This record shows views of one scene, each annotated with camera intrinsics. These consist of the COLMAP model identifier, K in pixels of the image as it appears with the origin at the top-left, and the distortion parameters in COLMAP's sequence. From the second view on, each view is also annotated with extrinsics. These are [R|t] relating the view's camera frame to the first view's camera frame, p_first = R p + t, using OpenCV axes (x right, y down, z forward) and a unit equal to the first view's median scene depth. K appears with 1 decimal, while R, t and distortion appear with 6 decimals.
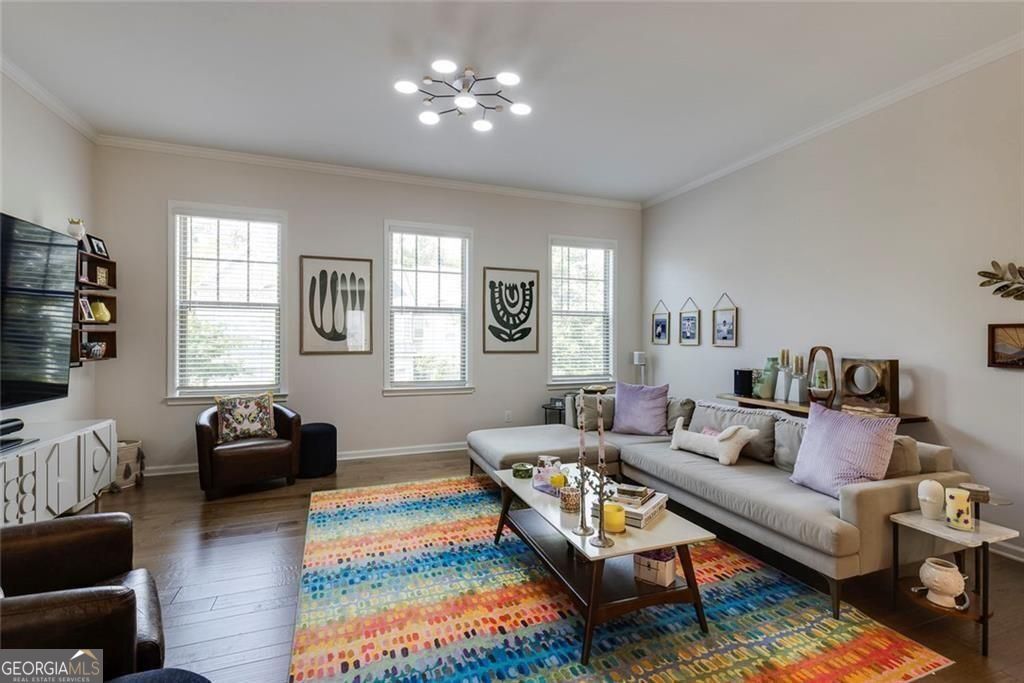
lens RADIAL K [[463.8, 0, 516.9], [0, 463.8, 336.8], [0, 0, 1]] dist [0.009915, -0.003863]
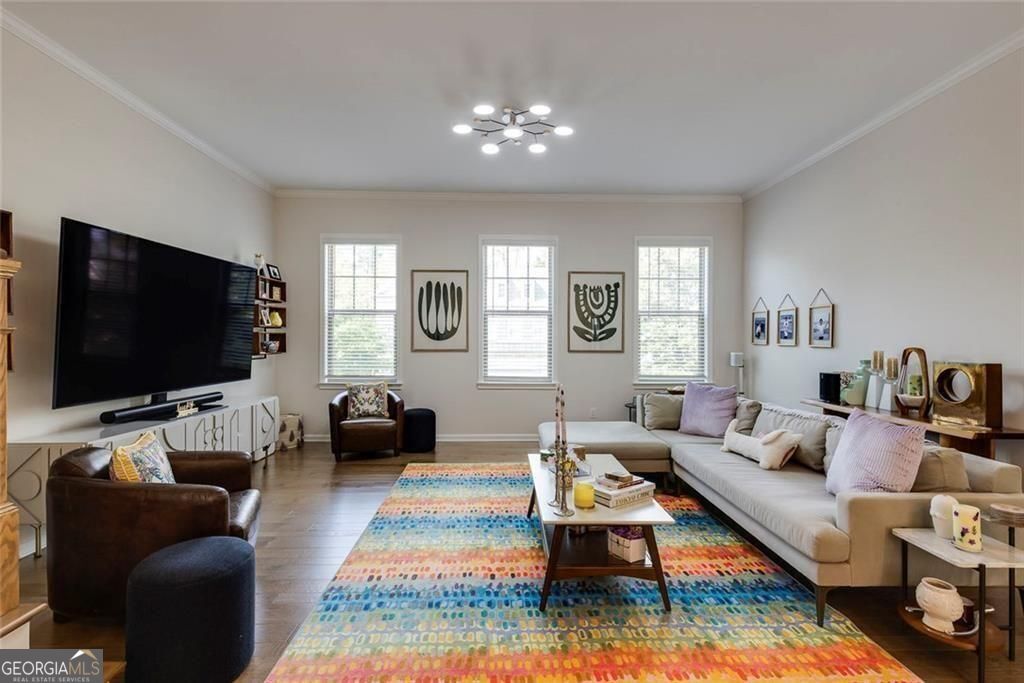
lens RADIAL K [[463.8, 0, 510.9], [0, 463.8, 336.4], [0, 0, 1]] dist [0.009915, -0.003863]
pose [[0.944602, -0.000987, -0.328218, 0.208834], [0.000511, 0.999999, -0.001537, 0.000469], [0.328219, 0.001284, 0.944601, -0.069992]]
